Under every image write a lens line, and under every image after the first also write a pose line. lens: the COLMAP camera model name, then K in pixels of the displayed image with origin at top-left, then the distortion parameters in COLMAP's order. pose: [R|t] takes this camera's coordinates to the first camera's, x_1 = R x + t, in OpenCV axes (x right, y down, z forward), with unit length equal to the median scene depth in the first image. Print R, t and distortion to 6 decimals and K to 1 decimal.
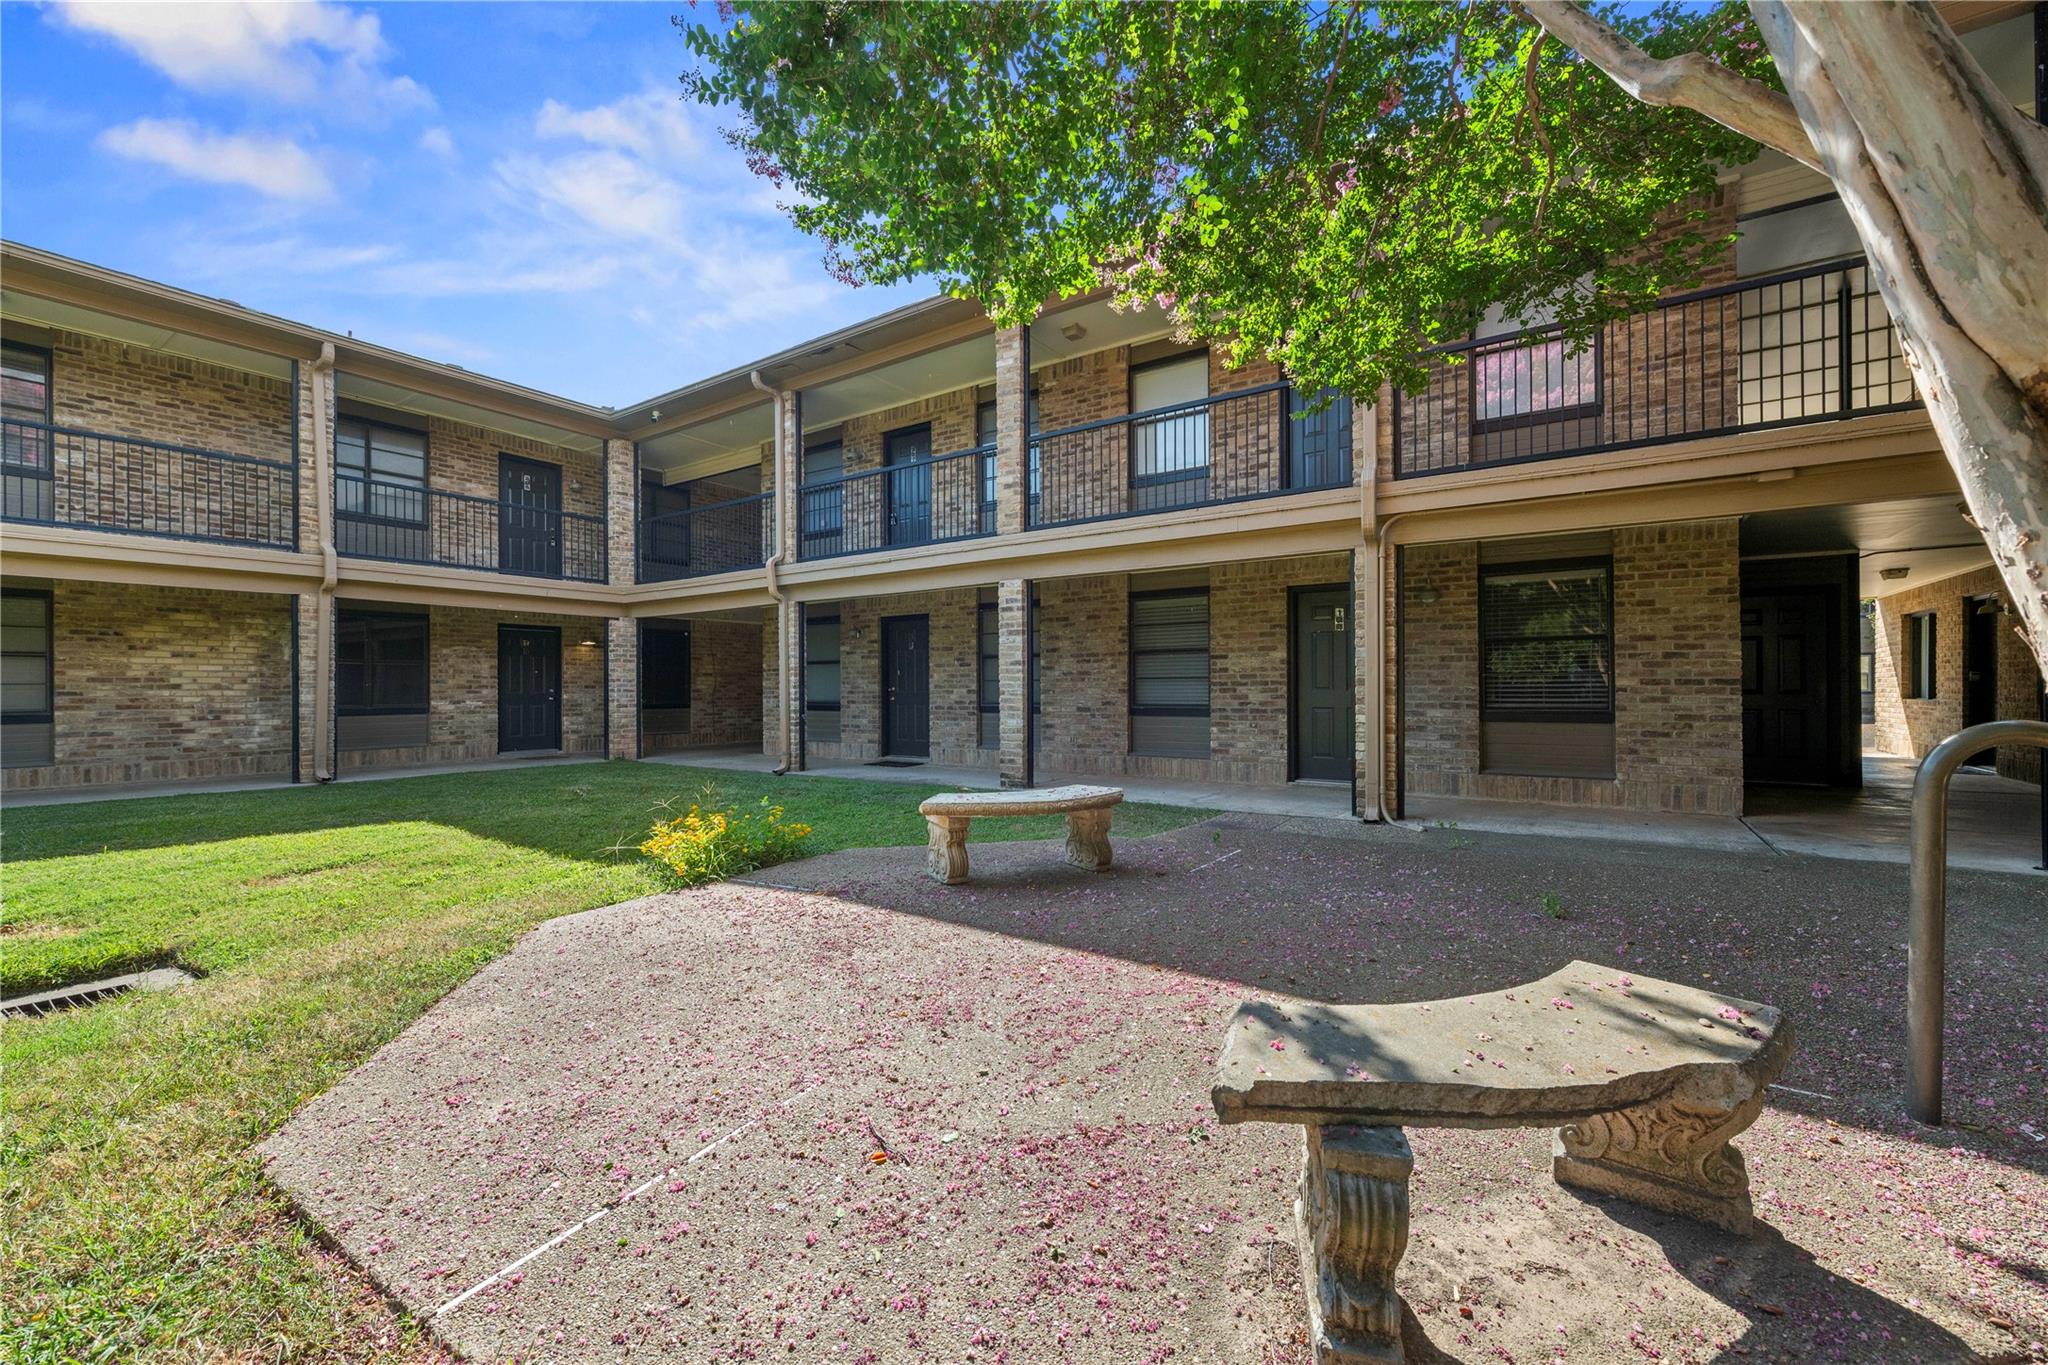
lens RADIAL K [[803.8, 0, 1015.6], [0, 803.8, 684.2], [0, 0, 1]] dist [-0.001474, 0.000311]
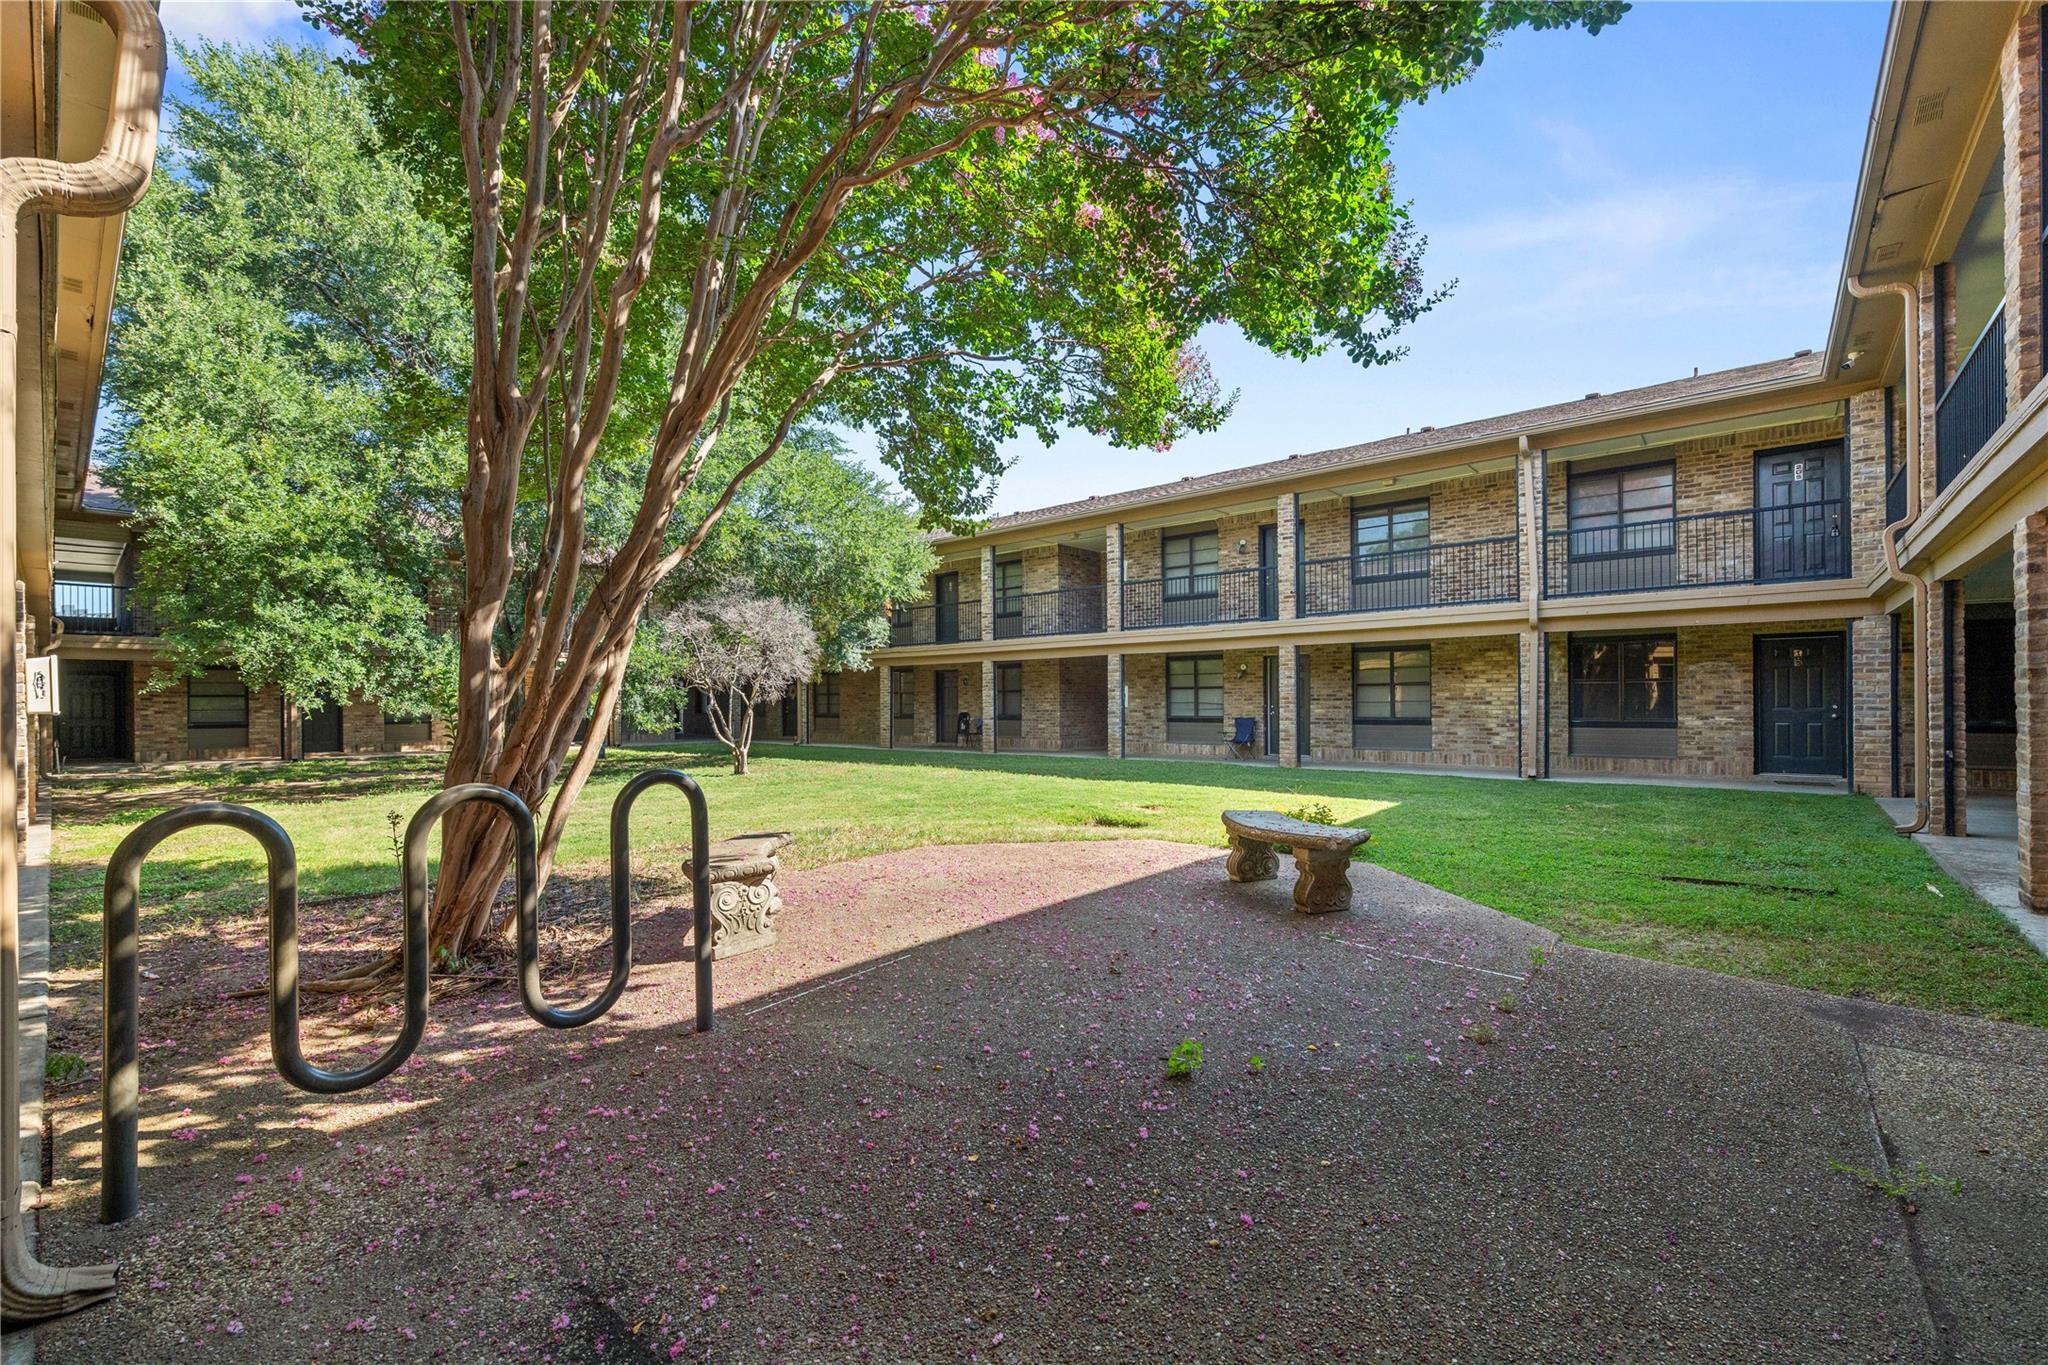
lens RADIAL K [[849.8, 0, 1016.1], [0, 849.8, 700.0], [0, 0, 1]] dist [0.001661, 0.000019]
pose [[-0.117339, -0.005930, -0.993074, 0.467958], [0.002629, 0.999977, -0.006281, 0.004350], [0.993088, -0.003348, -0.117321, 0.276915]]
